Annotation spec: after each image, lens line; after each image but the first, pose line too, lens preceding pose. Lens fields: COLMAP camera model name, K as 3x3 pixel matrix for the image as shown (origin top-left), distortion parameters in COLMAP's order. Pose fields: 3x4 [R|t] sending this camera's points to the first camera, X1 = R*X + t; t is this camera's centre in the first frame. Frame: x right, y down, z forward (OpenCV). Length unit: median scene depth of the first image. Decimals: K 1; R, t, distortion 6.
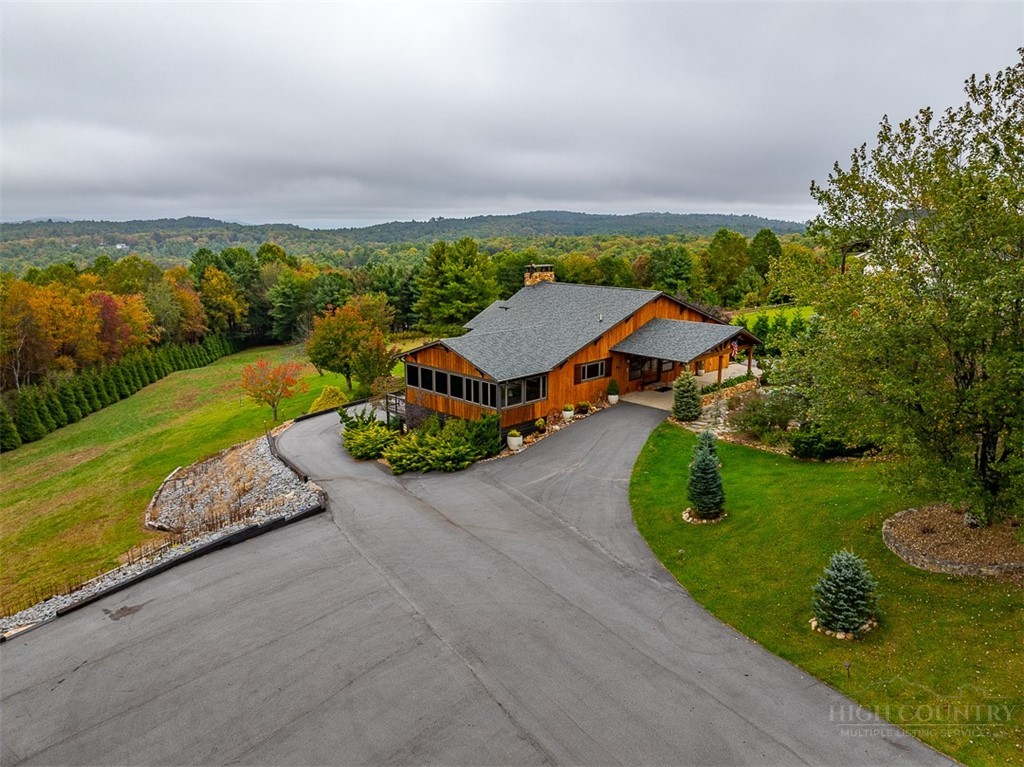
lens RADIAL K [[727.2, 0, 512.0], [0, 727.2, 383.5], [0, 0, 1]] dist [-0.025575, 0.002302]
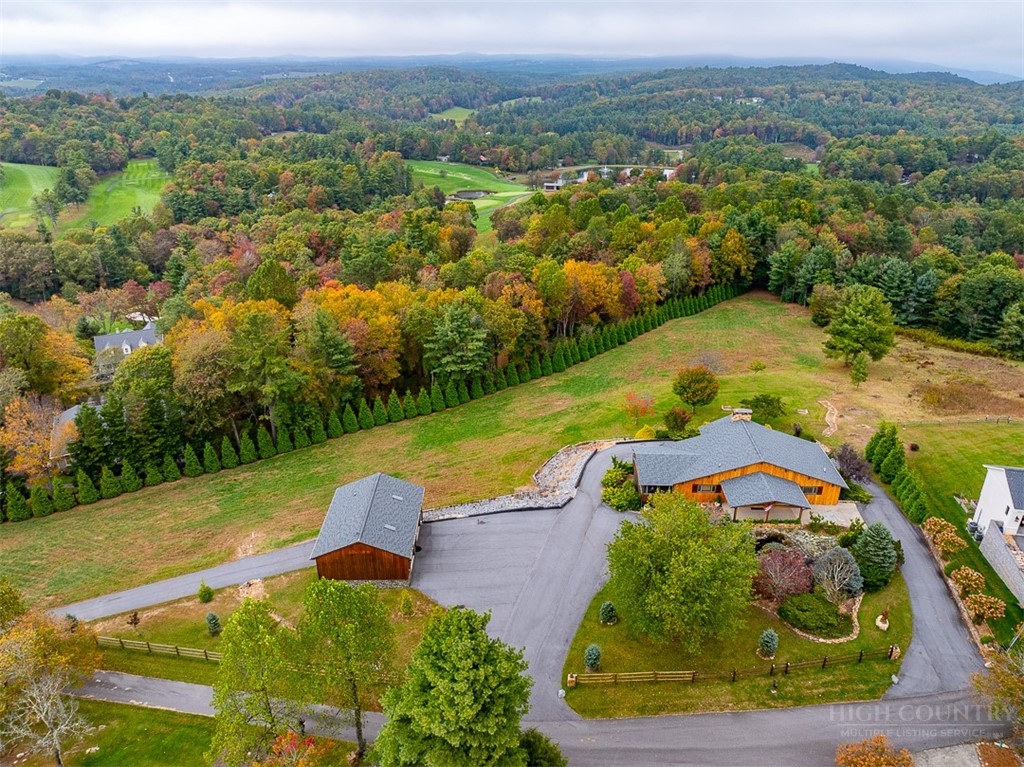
lens RADIAL K [[727.2, 0, 512.0], [0, 727.2, 383.5], [0, 0, 1]] dist [-0.025575, 0.002302]
pose [[0.687693, 0.304260, -0.659169, 0.426988], [-0.160483, 0.949192, 0.270702, -0.328597], [0.708042, -0.080375, 0.701582, -0.342827]]
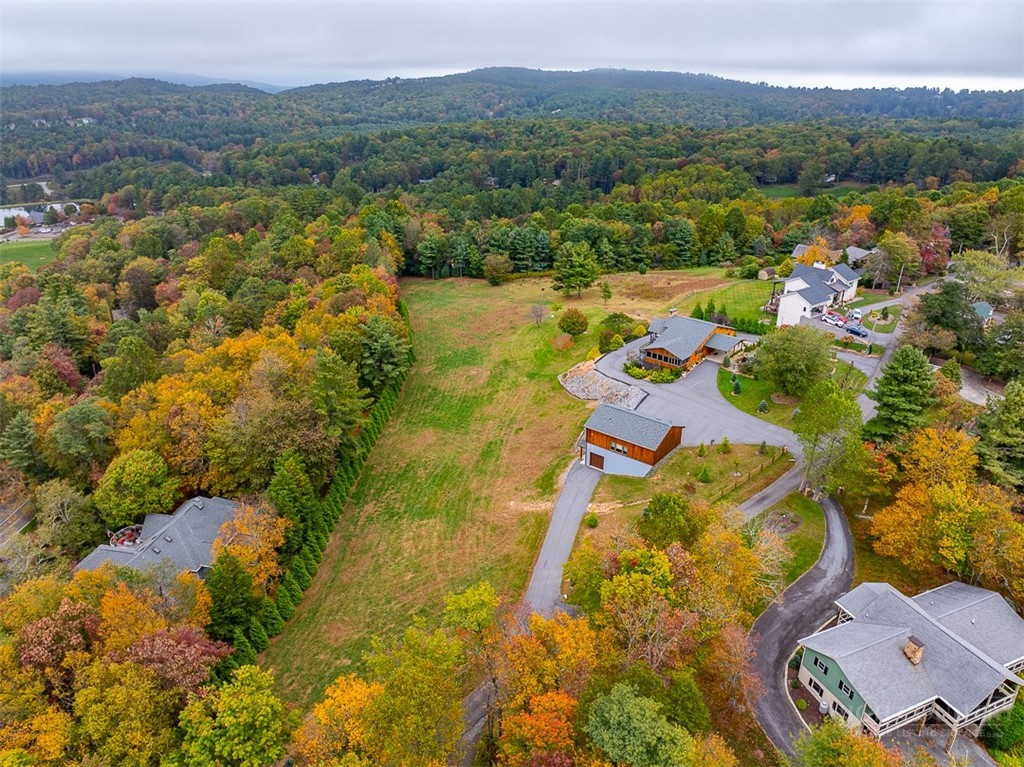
lens RADIAL K [[727.2, 0, 512.0], [0, 727.2, 383.5], [0, 0, 1]] dist [-0.025575, 0.002302]
pose [[0.997375, -0.026609, 0.067349, -0.451113], [0.013094, 0.980979, 0.193672, -0.243949], [-0.071221, -0.192282, 0.978752, -1.051455]]
